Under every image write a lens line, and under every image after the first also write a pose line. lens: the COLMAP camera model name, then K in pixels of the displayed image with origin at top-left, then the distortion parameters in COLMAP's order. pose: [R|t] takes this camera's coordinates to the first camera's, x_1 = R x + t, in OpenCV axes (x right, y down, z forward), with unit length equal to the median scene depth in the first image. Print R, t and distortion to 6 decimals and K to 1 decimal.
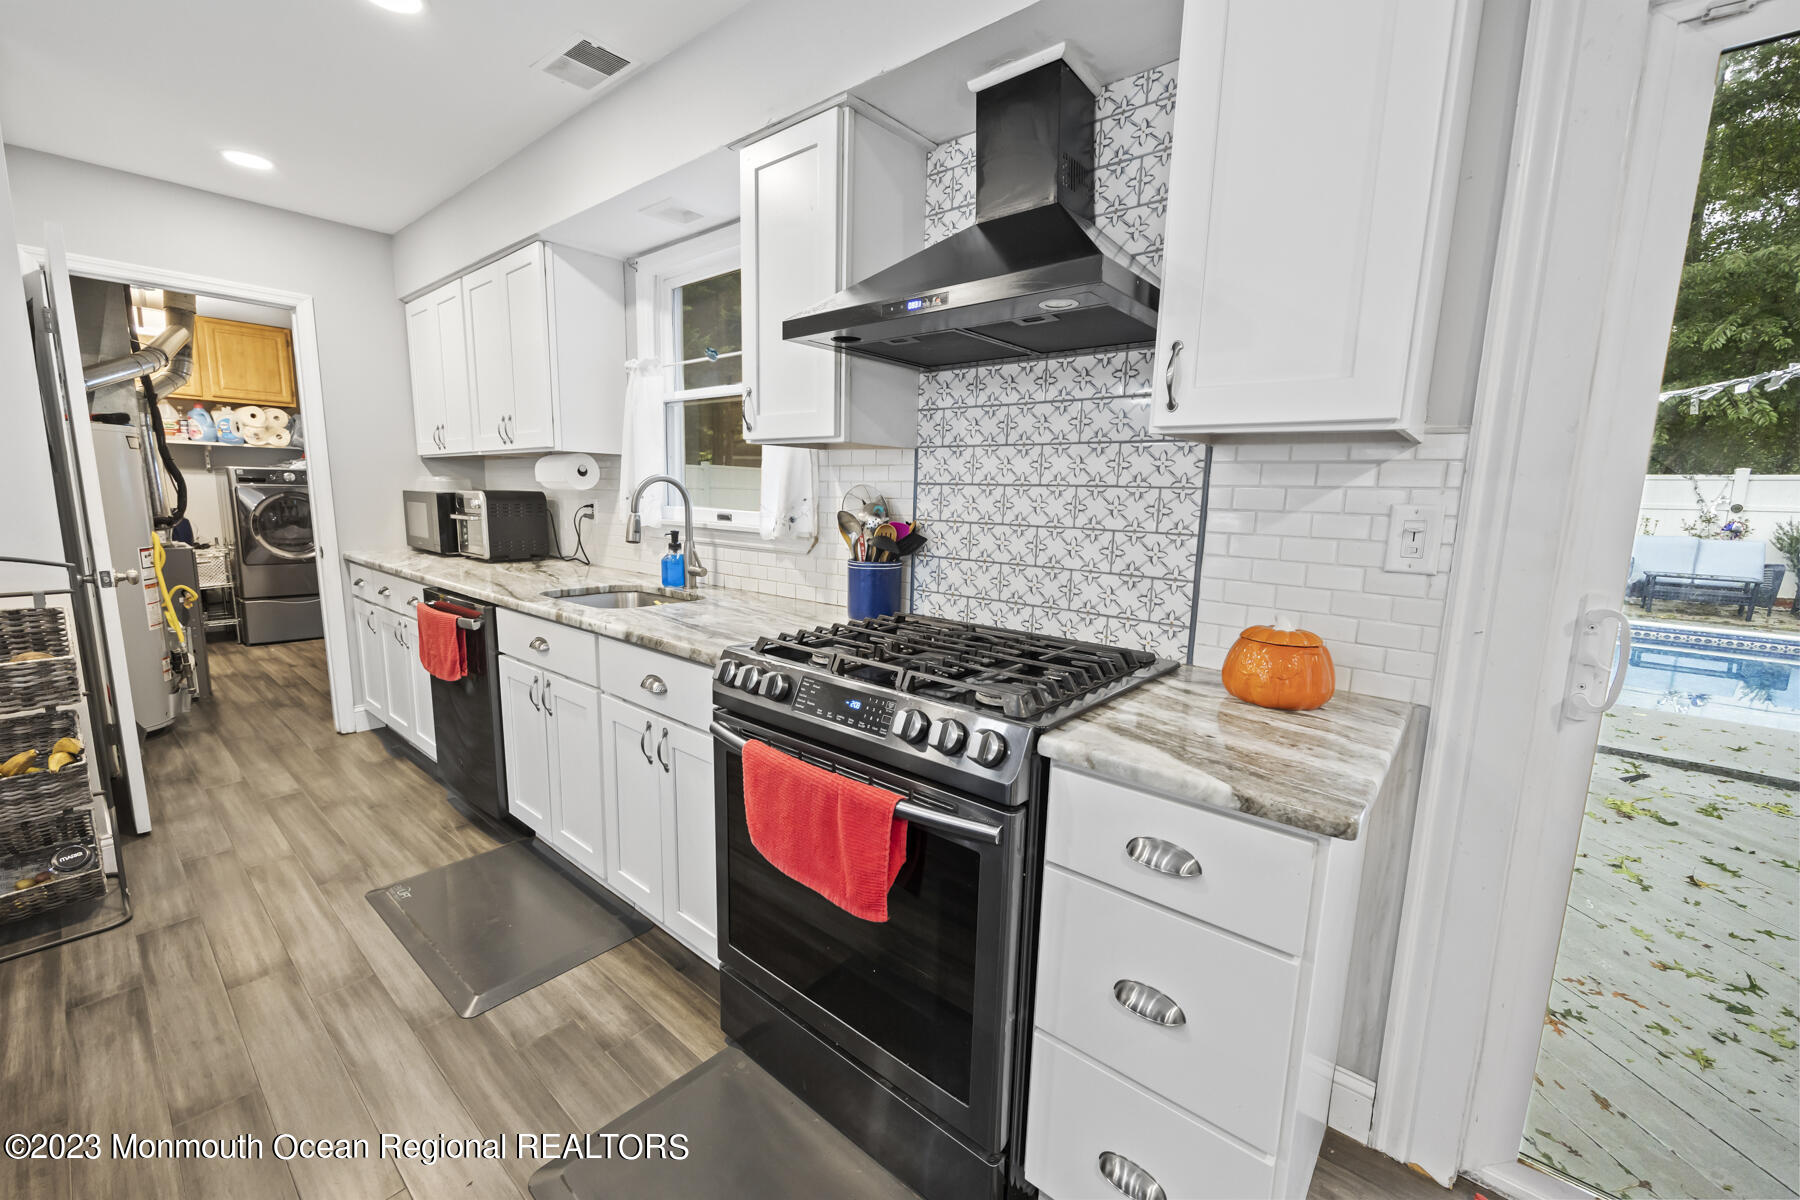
lens RADIAL K [[718.3, 0, 897.5], [0, 718.3, 605.6], [0, 0, 1]] dist [-0.001387, -0.000006]
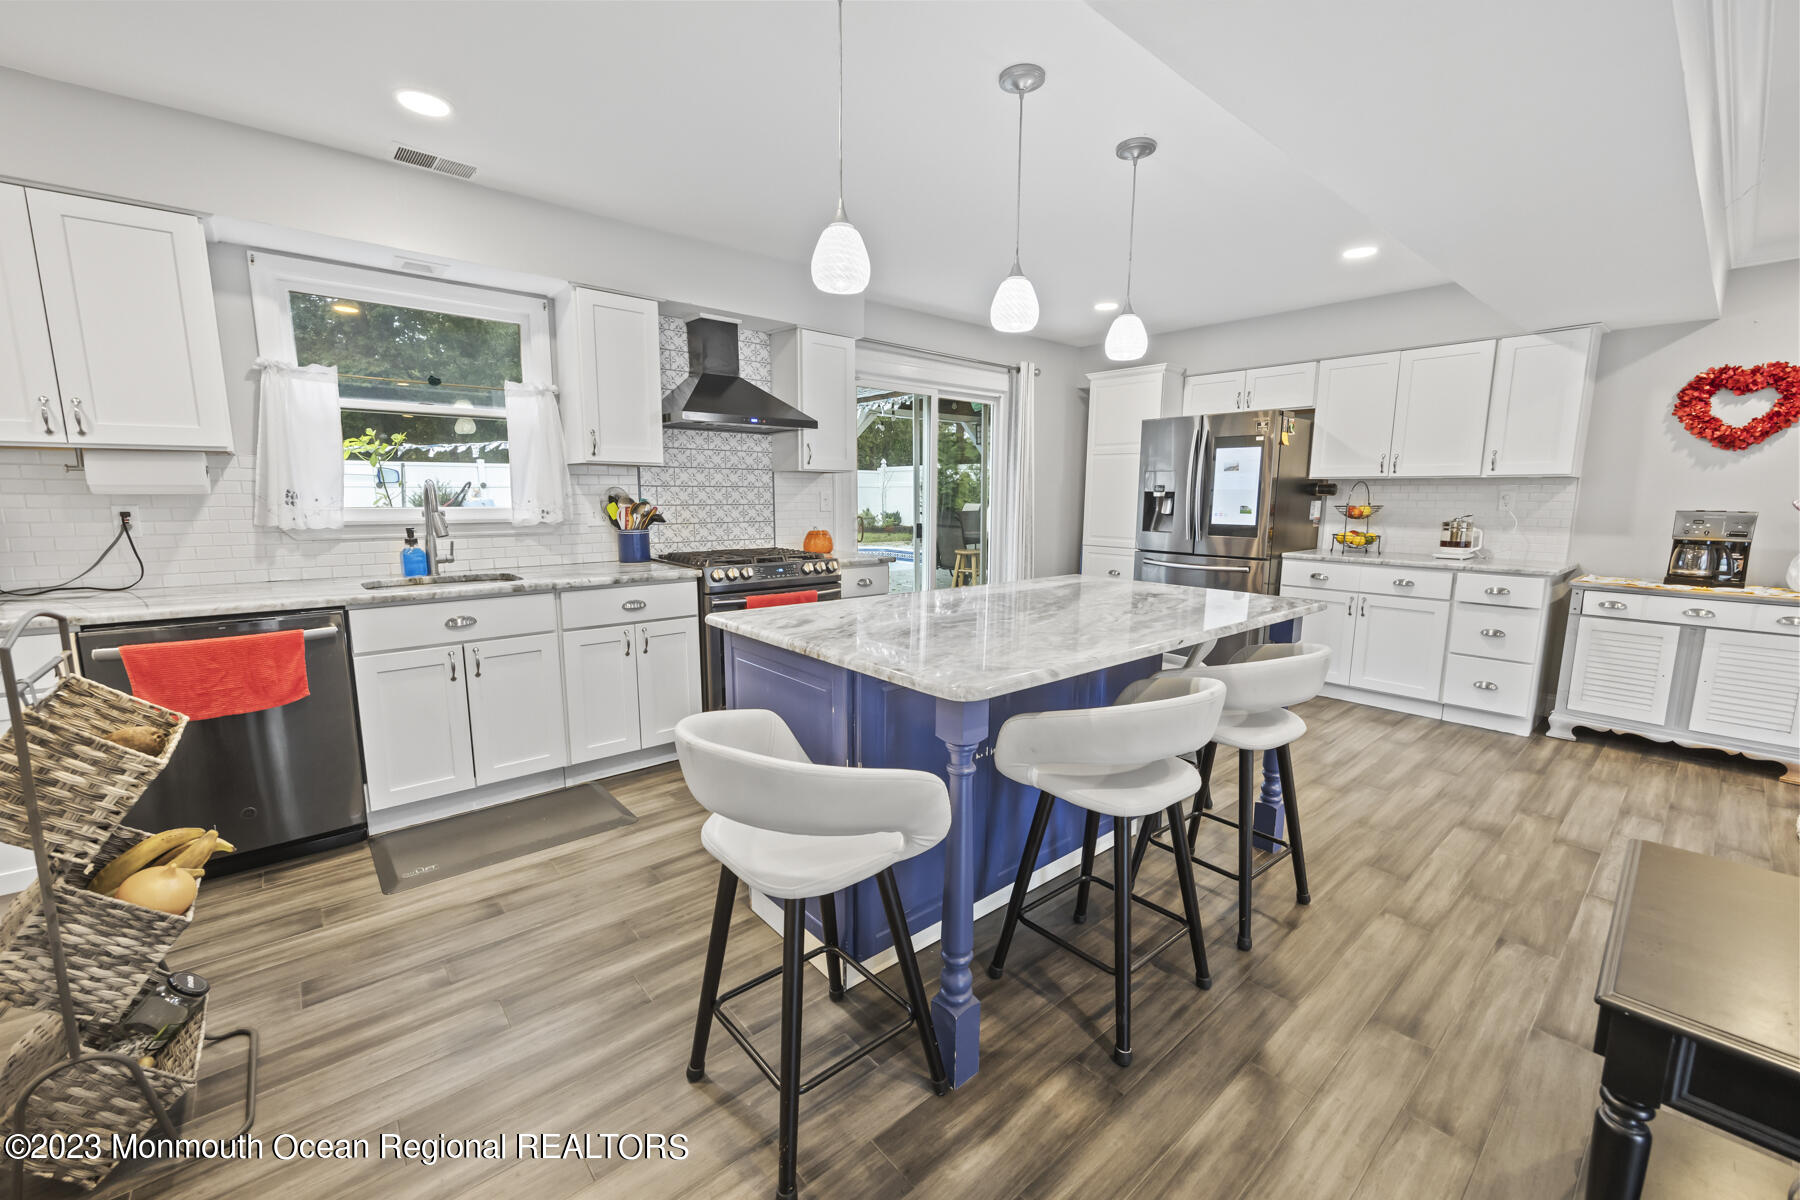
lens RADIAL K [[718.3, 0, 896.5], [0, 718.3, 605.1], [0, 0, 1]] dist [-0.001387, -0.000006]
pose [[0.160502, -0.178719, 0.970721, -1.786003], [0.150180, 0.976442, 0.154941, -0.059824], [-0.975543, 0.120915, 0.183561, 0.059754]]
